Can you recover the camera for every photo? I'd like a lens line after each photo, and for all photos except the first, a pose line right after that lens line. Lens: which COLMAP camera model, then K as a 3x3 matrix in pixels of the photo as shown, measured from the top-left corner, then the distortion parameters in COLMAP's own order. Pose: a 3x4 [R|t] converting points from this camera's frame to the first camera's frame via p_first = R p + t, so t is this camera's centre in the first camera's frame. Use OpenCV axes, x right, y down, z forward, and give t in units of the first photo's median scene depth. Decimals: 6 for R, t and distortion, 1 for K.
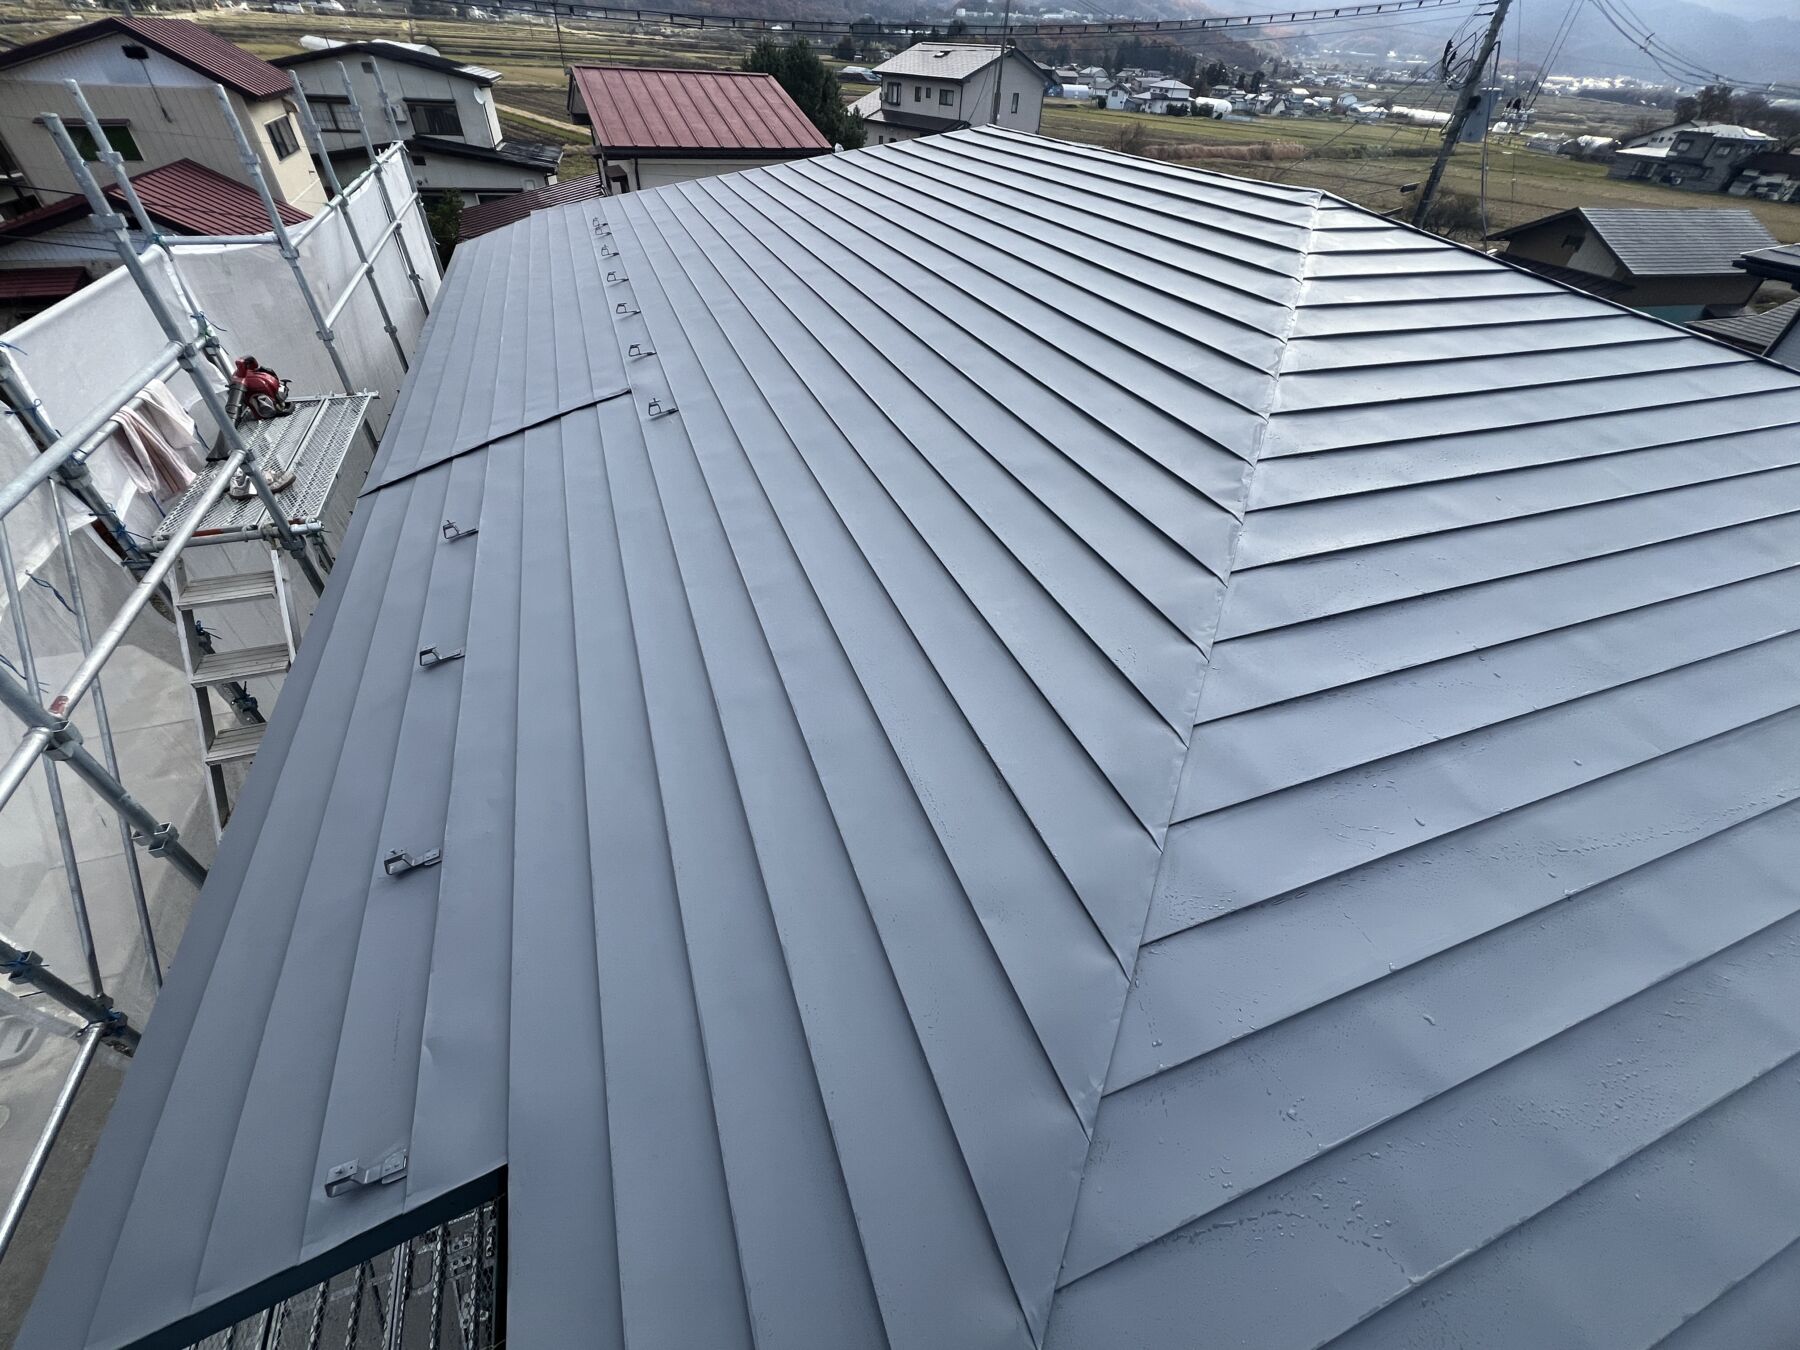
lens RADIAL K [[729.4, 0, 900.0], [0, 729.4, 675.0], [0, 0, 1]] dist [-0.001674, -0.000441]
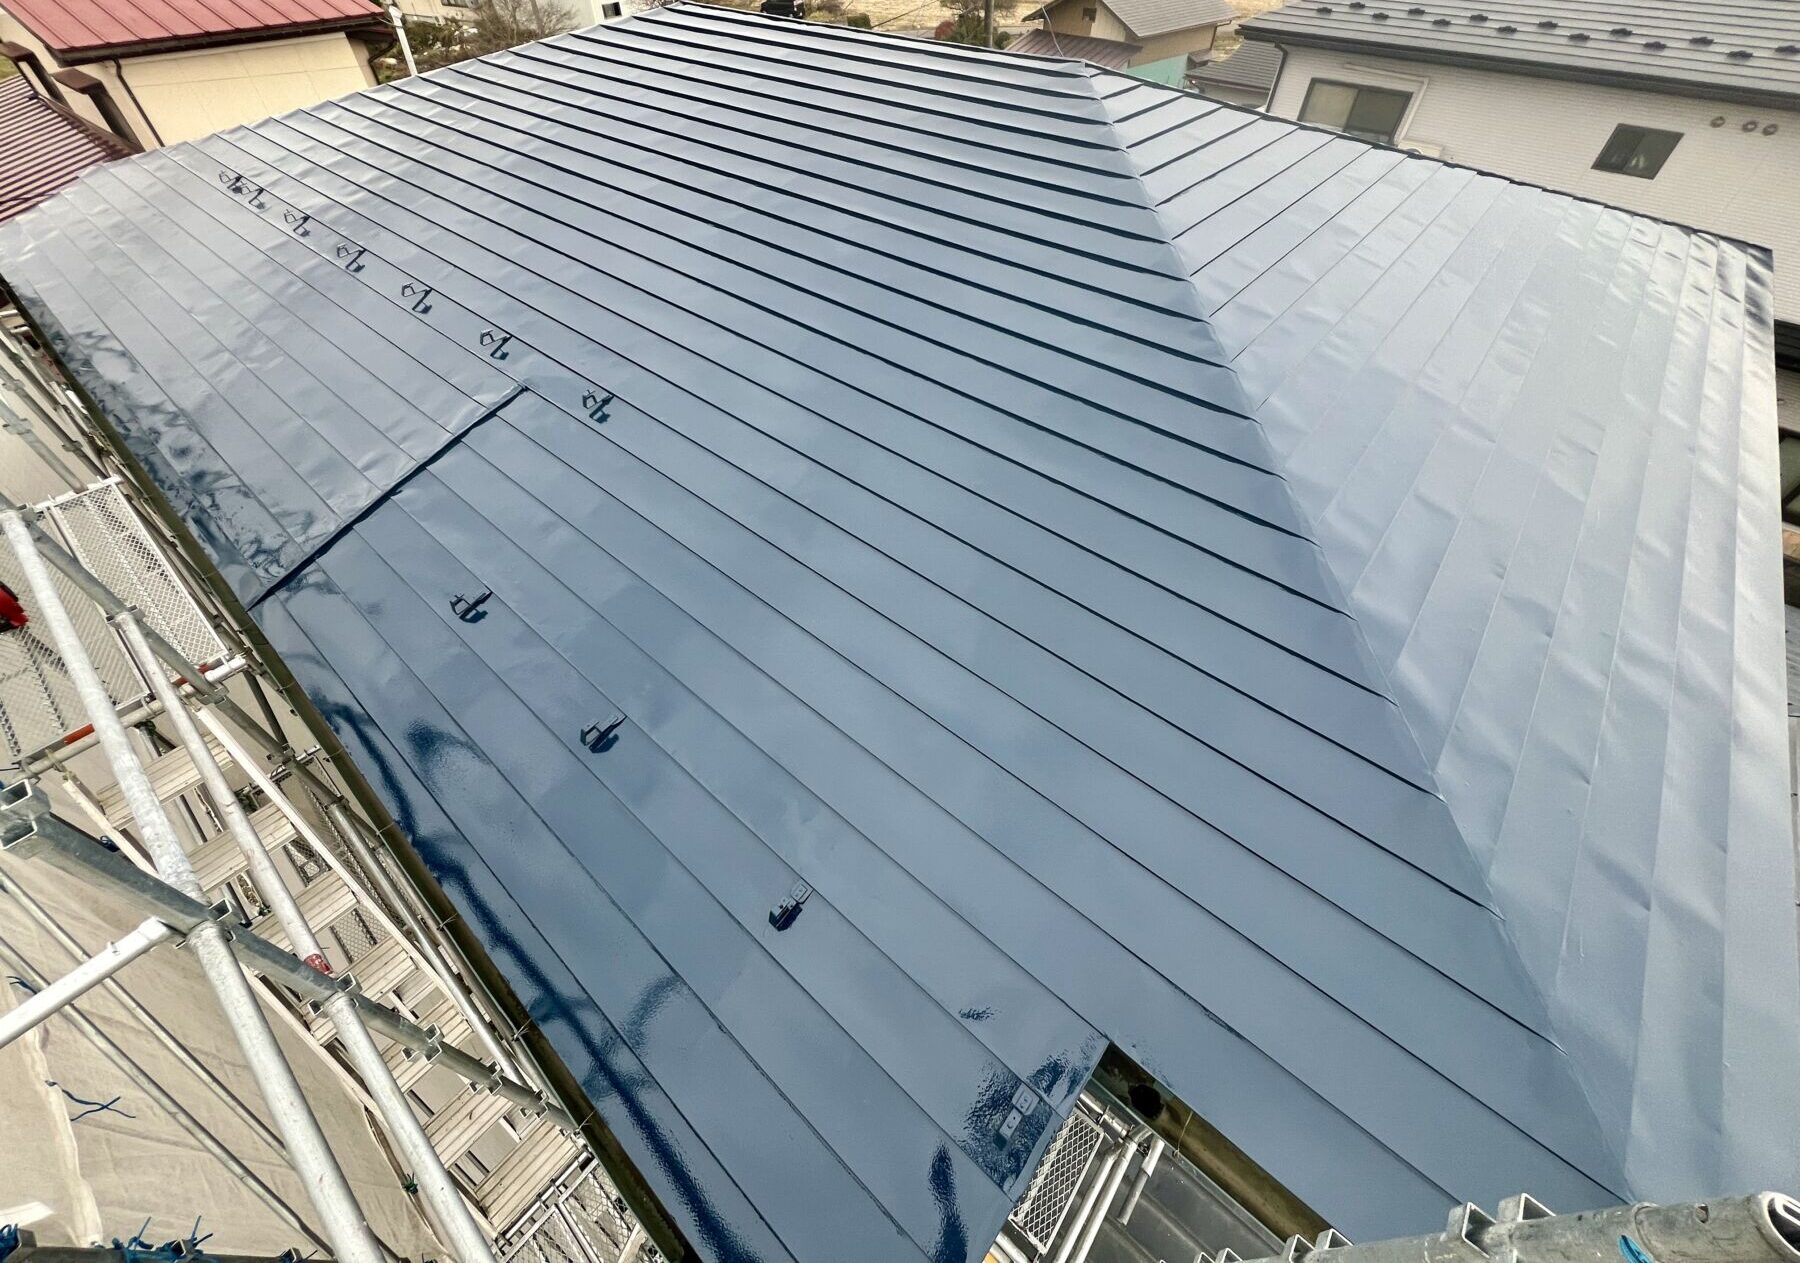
lens RADIAL K [[718.4, 0, 898.8], [0, 718.4, 587.7], [0, 0, 1]] dist [-0.001040, -0.000379]
pose [[0.870323, -0.374901, 0.319353, -0.339355], [0.340989, 0.926610, 0.158497, -0.139785], [-0.355336, -0.029048, 0.934287, -0.008927]]
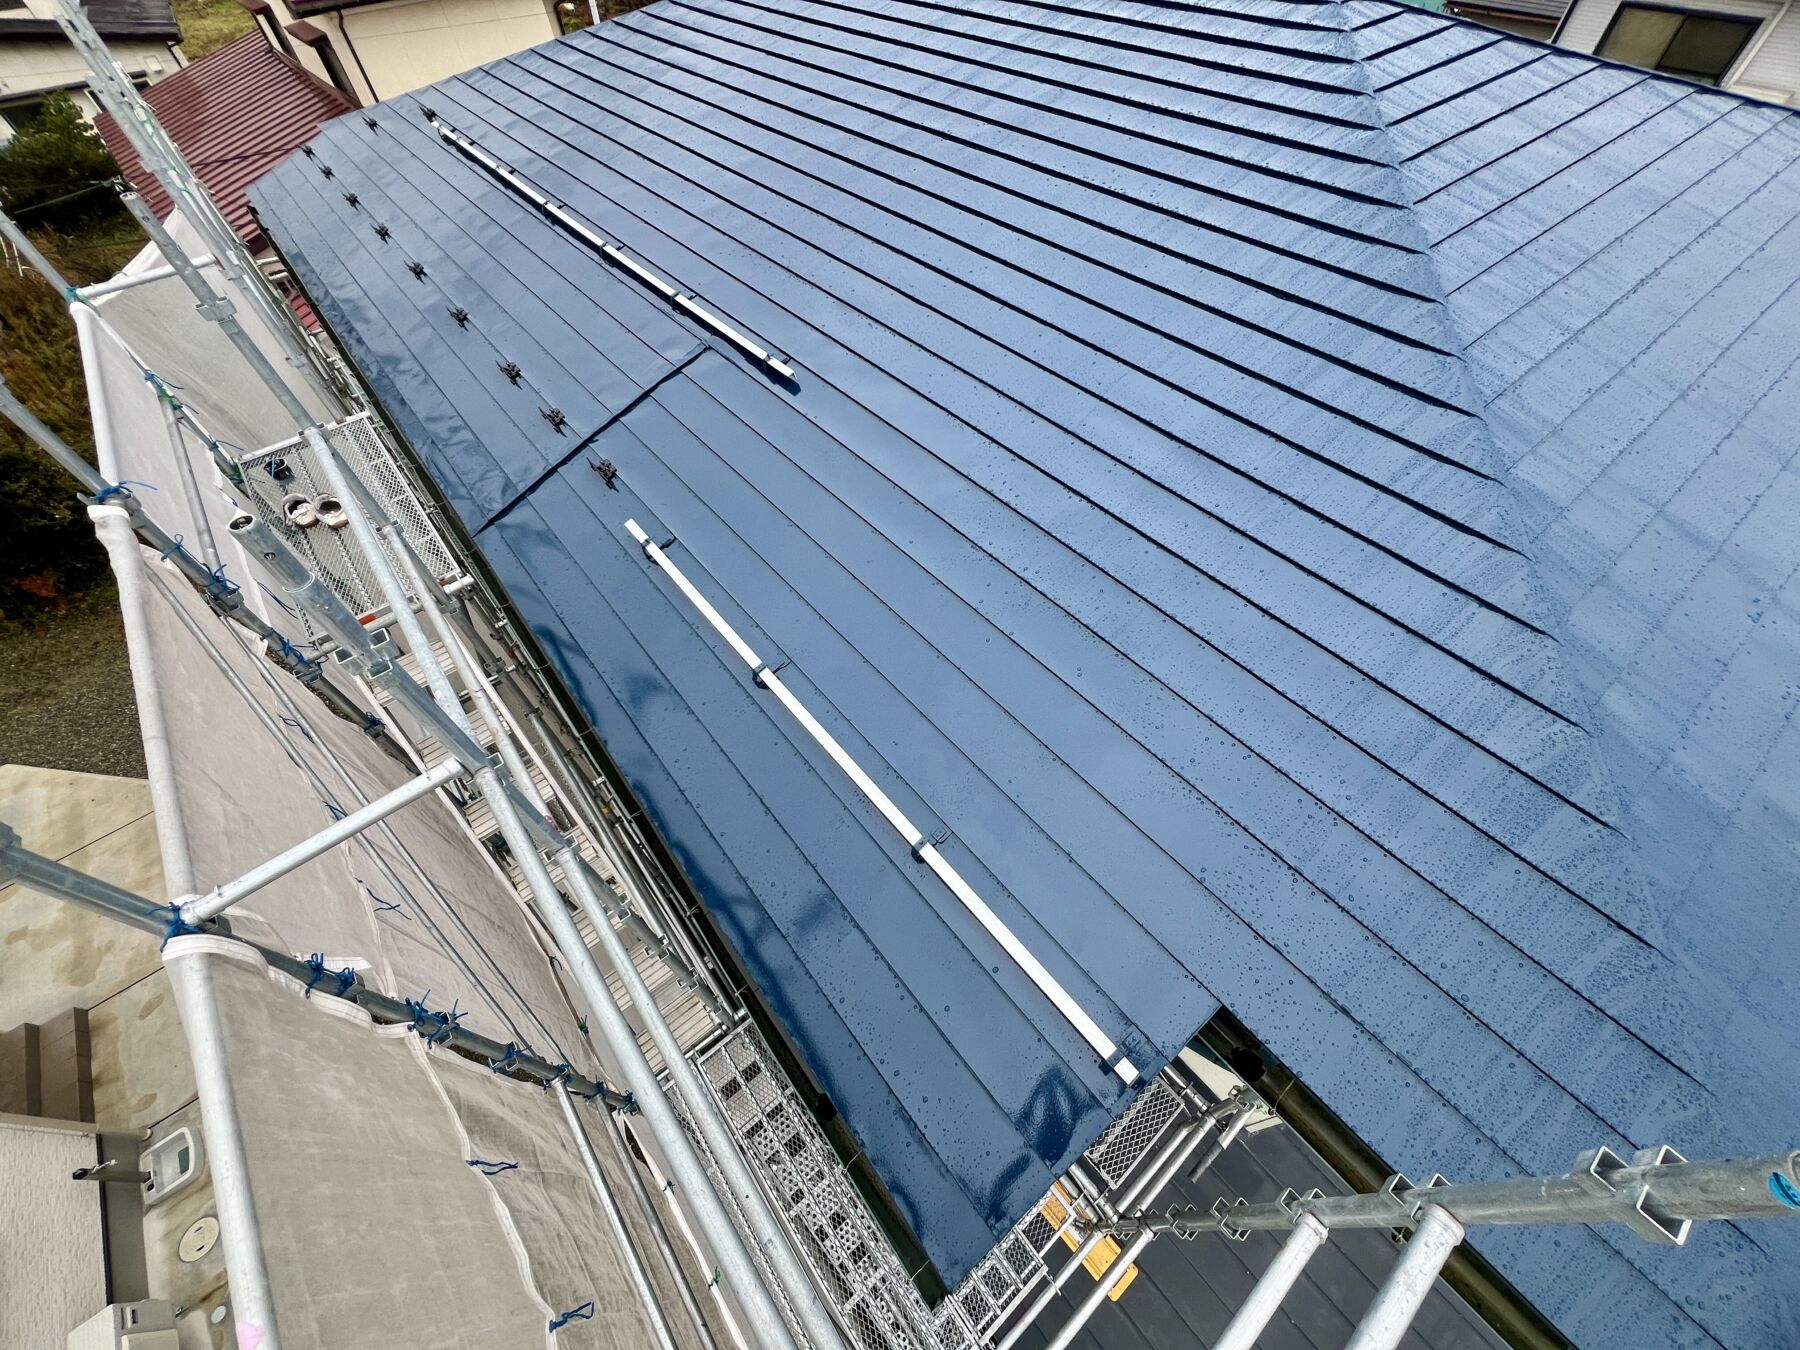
lens RADIAL K [[718.0, 0, 900.0], [0, 718.0, 675.0], [0, 0, 1]] dist [-0.002237, 0.000162]
pose [[0.943624, -0.304818, 0.129070, -0.381304], [0.271113, 0.935399, 0.226993, -0.132369], [-0.189923, -0.179204, 0.965306, -0.023847]]
